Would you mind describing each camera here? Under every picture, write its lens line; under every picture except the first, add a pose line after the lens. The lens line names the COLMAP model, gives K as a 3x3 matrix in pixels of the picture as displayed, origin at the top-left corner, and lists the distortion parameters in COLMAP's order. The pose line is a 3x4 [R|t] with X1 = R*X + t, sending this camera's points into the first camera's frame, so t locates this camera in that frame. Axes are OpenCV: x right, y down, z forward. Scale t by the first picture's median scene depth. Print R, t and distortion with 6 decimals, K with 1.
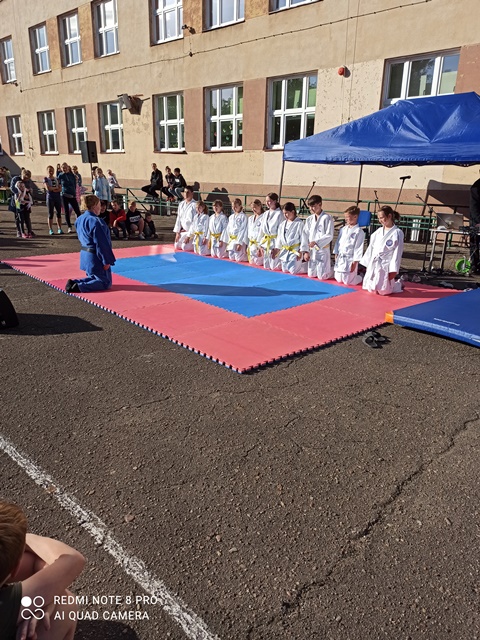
lens RADIAL K [[468.5, 0, 248.0], [0, 468.5, 327.9], [0, 0, 1]] dist [0.027419, -0.013745]
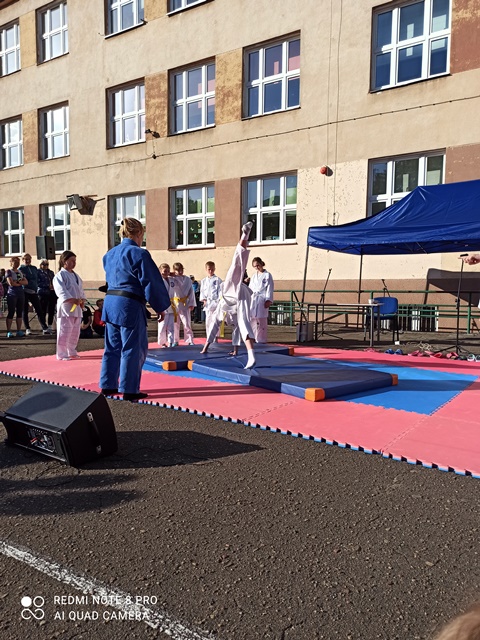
lens RADIAL K [[471.5, 0, 243.4], [0, 471.5, 321.8], [0, 0, 1]] dist [0.071236, -0.091653]
pose [[0.981292, -0.028758, 0.190368, -0.137480], [0.073652, 0.969642, -0.233172, -0.003929], [-0.177883, 0.242831, 0.953620, 0.110423]]
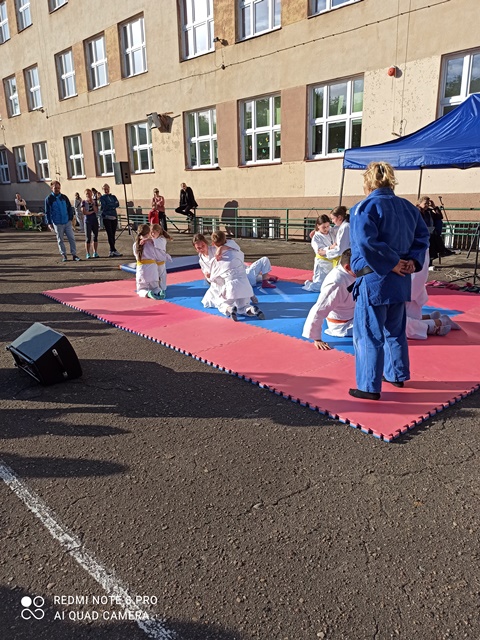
lens RADIAL K [[473.5, 0, 242.5], [0, 473.5, 322.1], [0, 0, 1]] dist [0.041259, -0.028918]
pose [[0.997988, -0.035823, -0.052305, -0.049392], [0.033453, 0.998404, -0.045506, -0.016260], [0.053852, 0.043665, 0.997594, 0.054877]]
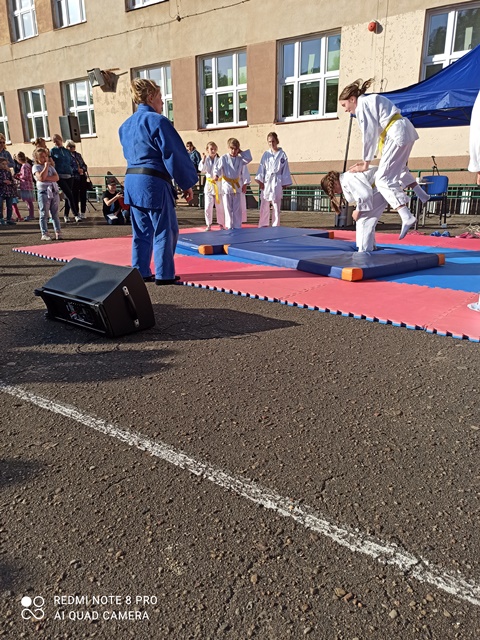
lens RADIAL K [[476.6, 0, 242.4], [0, 476.6, 318.5], [0, 0, 1]] dist [0.045129, -0.025571]
pose [[0.991898, -0.064387, 0.109509, -0.138148], [0.067409, 0.997434, -0.024117, 0.002331], [-0.107675, 0.031303, 0.993693, 0.118905]]
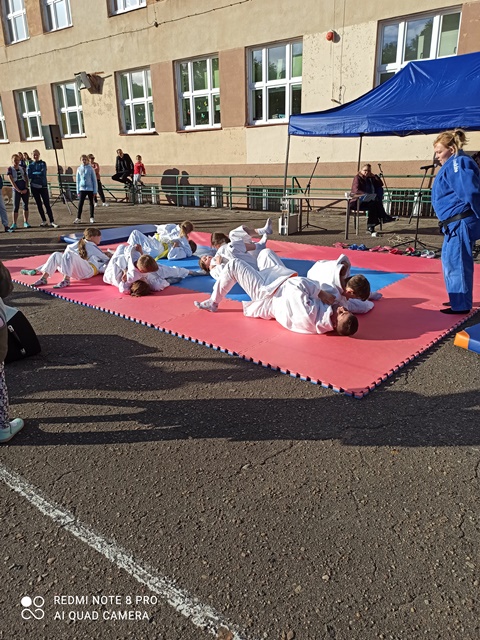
lens RADIAL K [[473.5, 0, 242.5], [0, 473.5, 322.1], [0, 0, 1]] dist [0.041259, -0.028918]
pose [[0.994744, -0.072673, 0.072131, -0.063640], [0.071182, 0.997197, 0.023042, -0.015537], [-0.073603, -0.017787, 0.997129, 0.054580]]
